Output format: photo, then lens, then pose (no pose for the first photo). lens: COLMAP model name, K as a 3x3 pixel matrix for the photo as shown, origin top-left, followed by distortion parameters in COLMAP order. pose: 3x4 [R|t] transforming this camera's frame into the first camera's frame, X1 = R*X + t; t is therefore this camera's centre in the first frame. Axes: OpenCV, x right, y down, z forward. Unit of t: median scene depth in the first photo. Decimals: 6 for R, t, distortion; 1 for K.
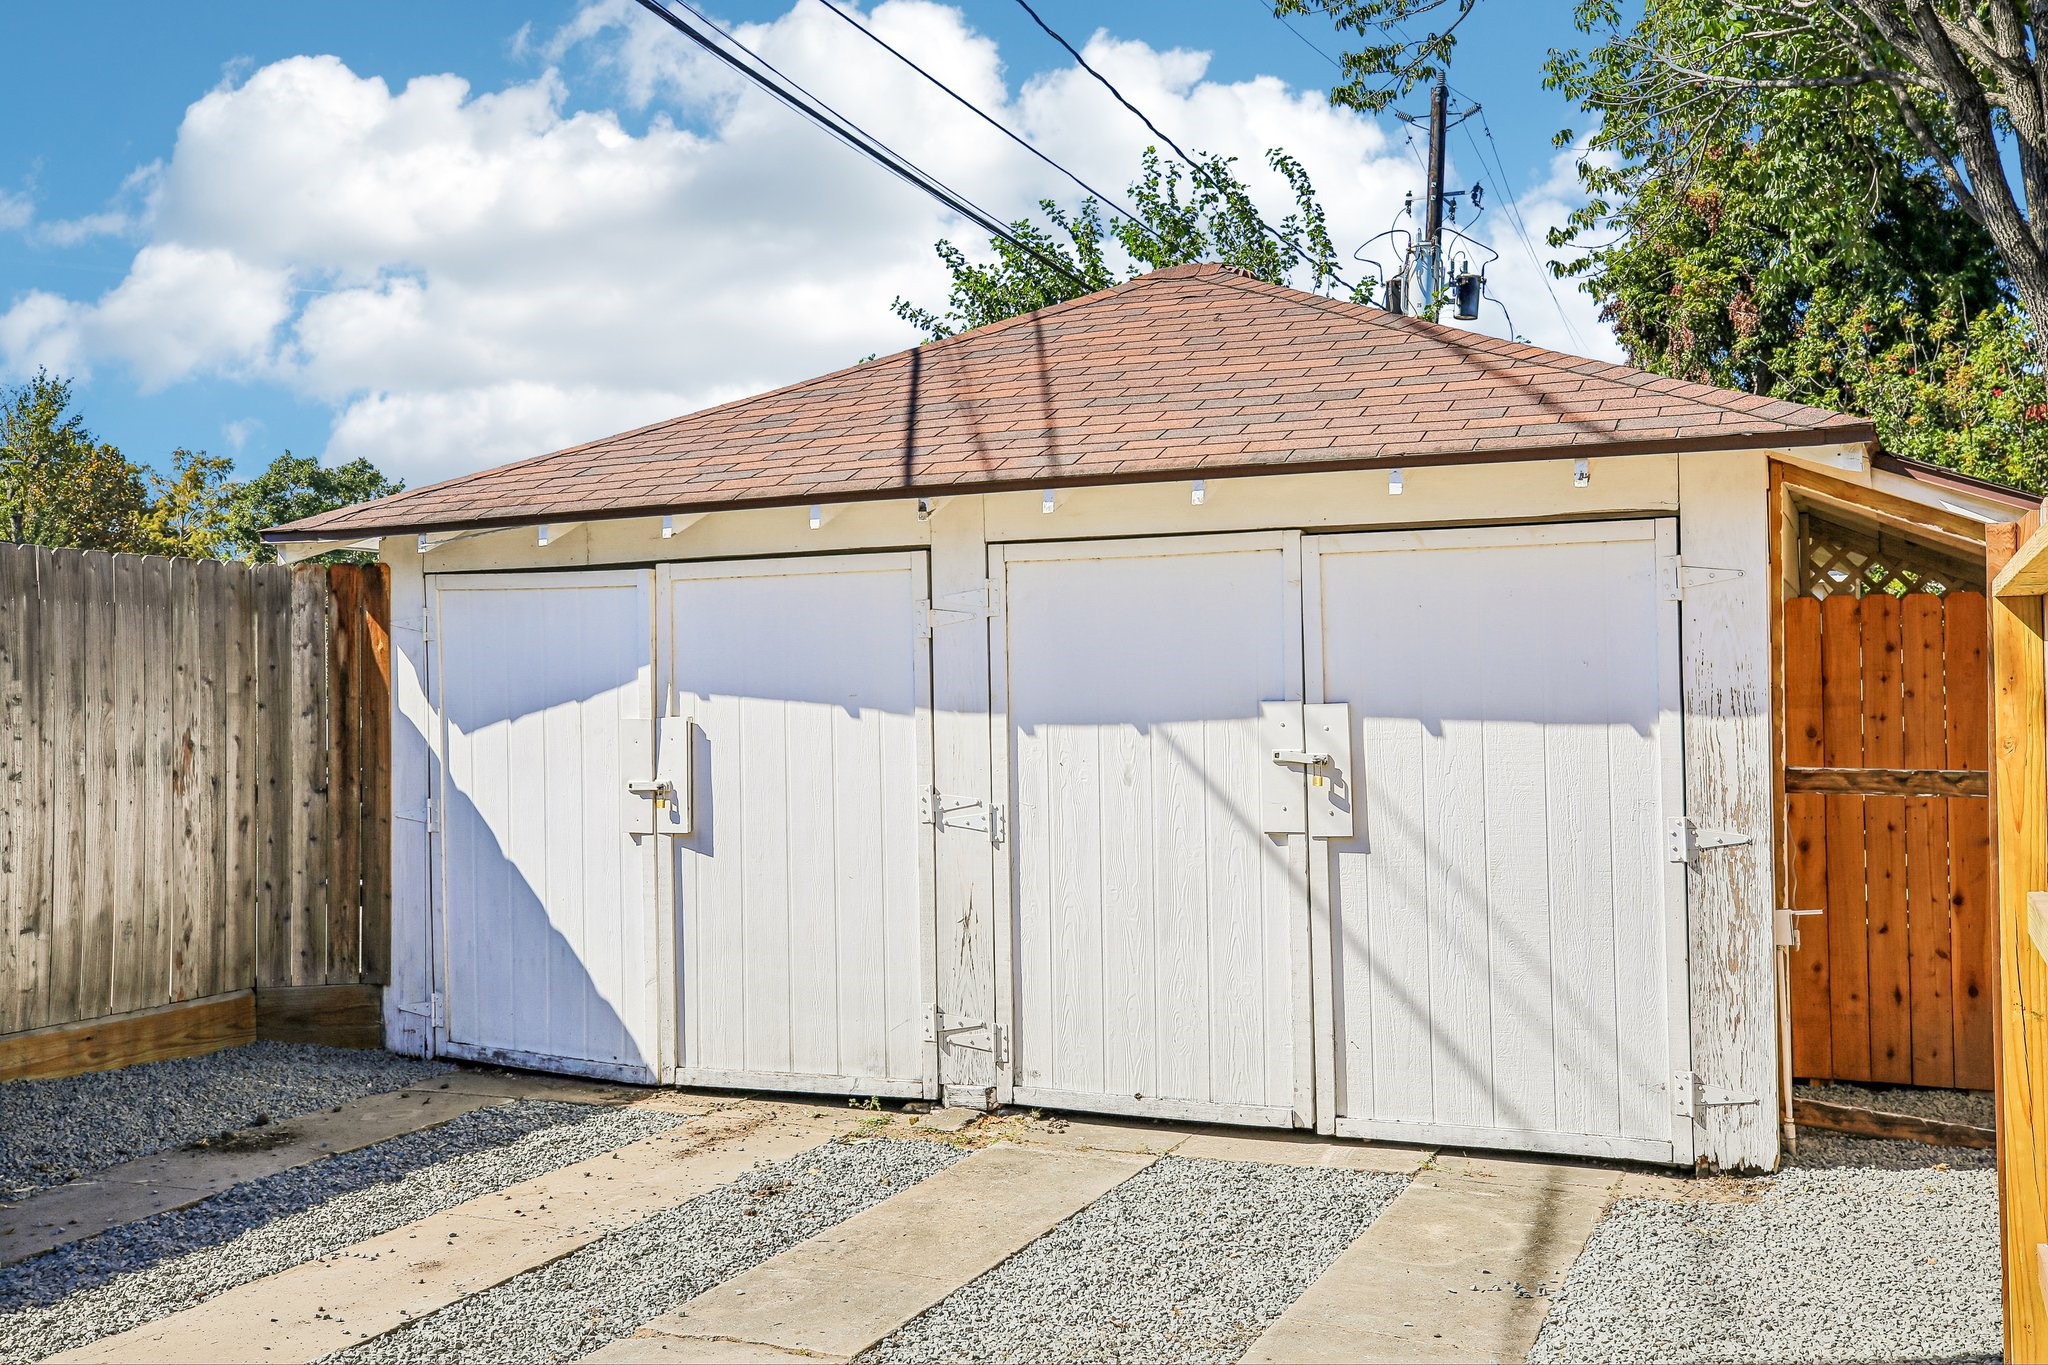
lens RADIAL K [[1946.6, 0, 1024.0], [0, 1946.6, 682.5], [0, 0, 1]] dist [0.034916, 0.002056]
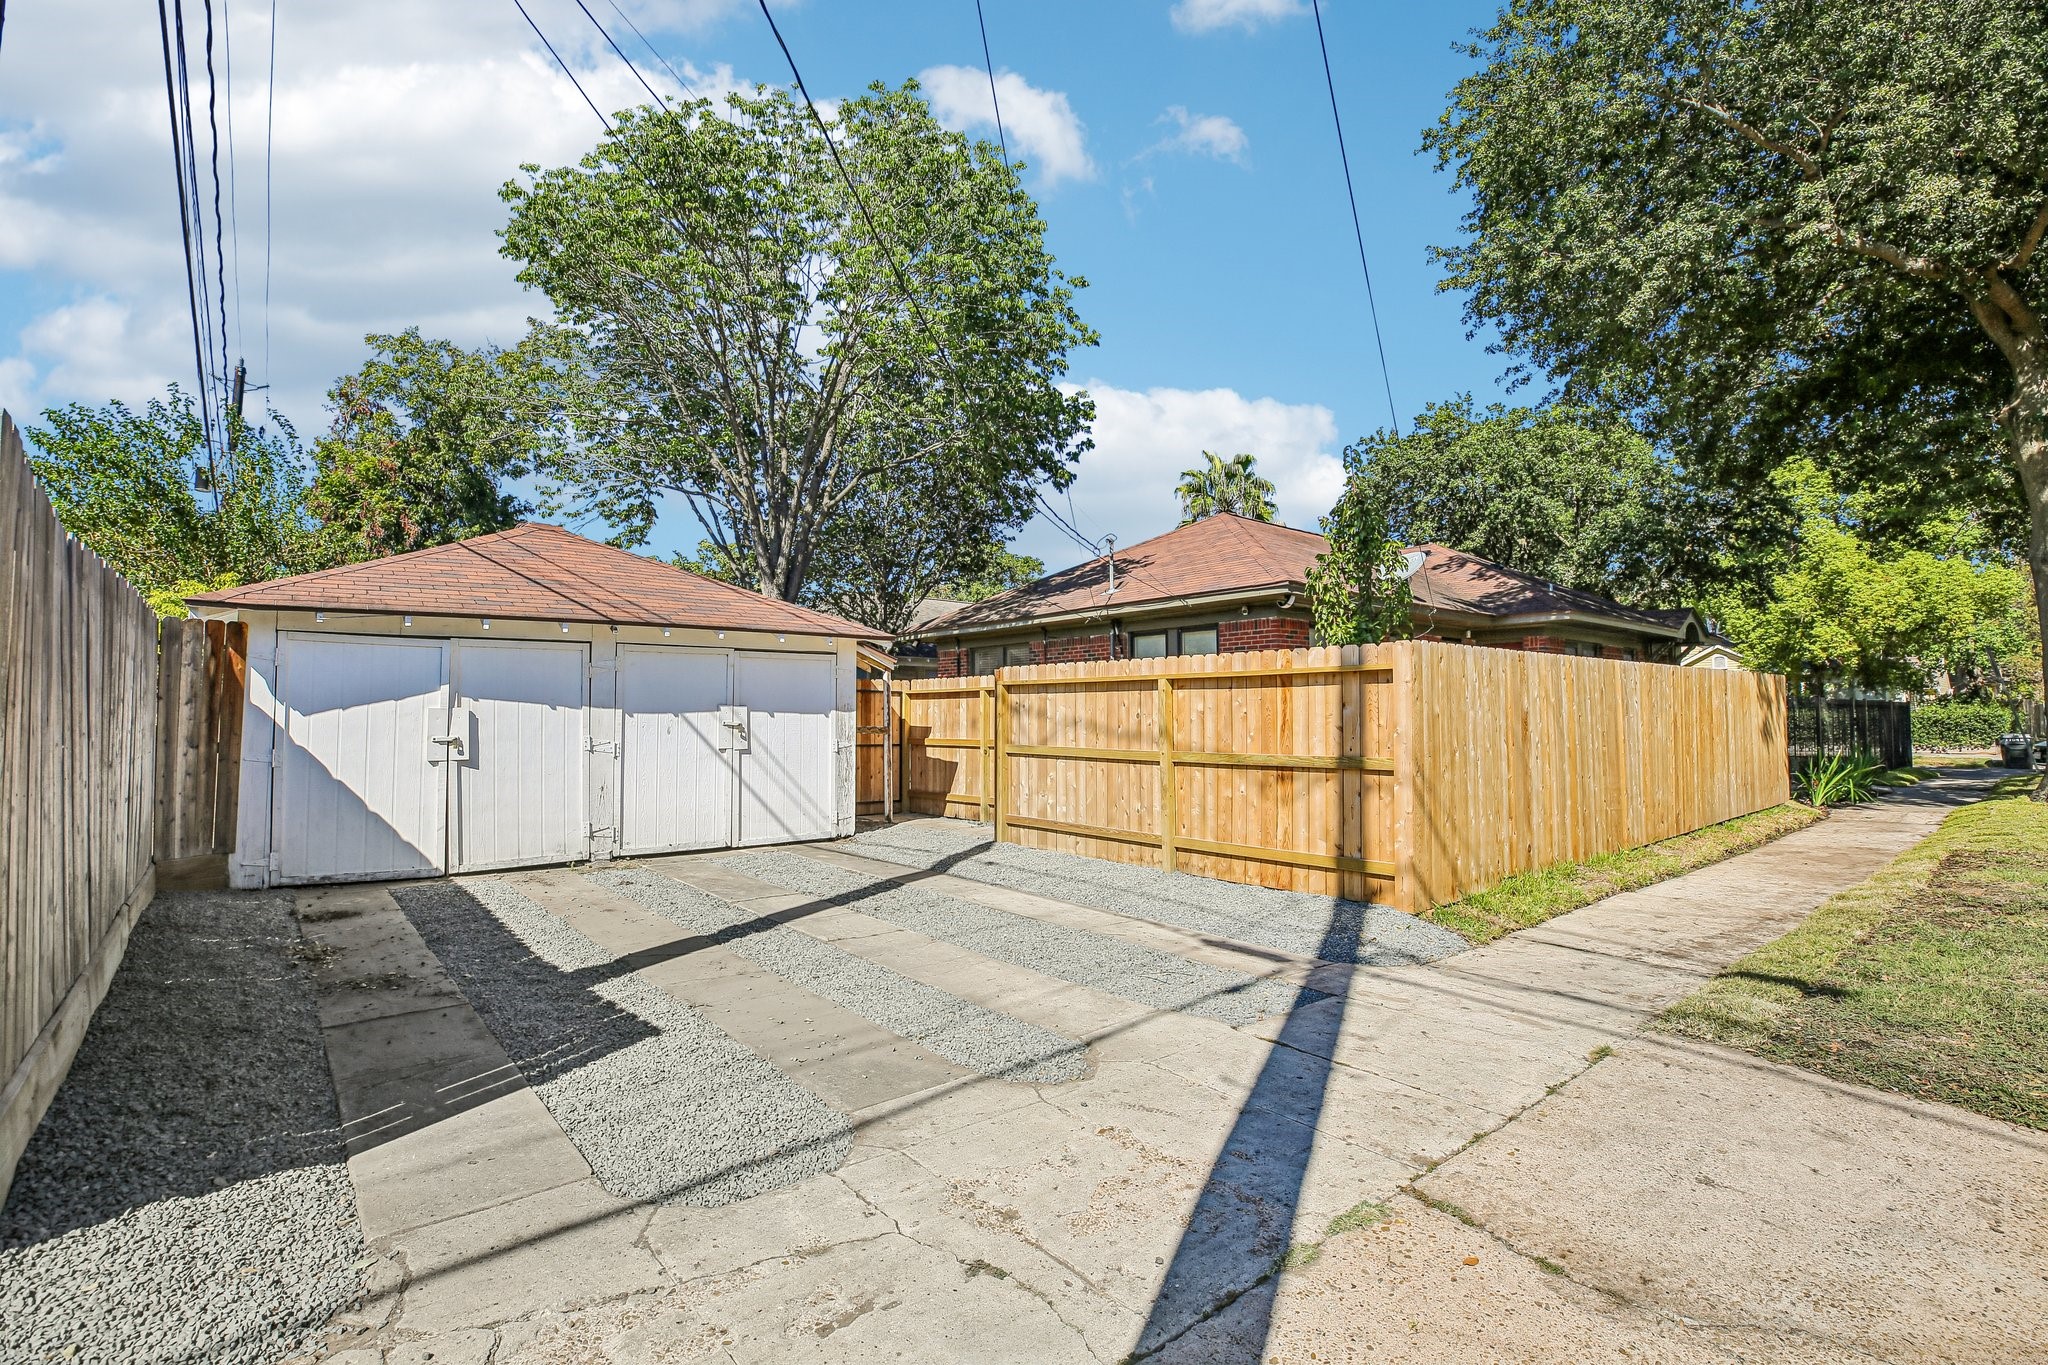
lens RADIAL K [[933.2, 0, 1019.8], [0, 933.2, 681.0], [0, 0, 1]] dist [-0.045826, 0.013863]
pose [[0.438998, 0.040400, 0.897579, -0.783995], [-0.014386, 0.999177, -0.037937, 0.016380], [-0.898373, 0.003741, 0.439217, -0.033386]]
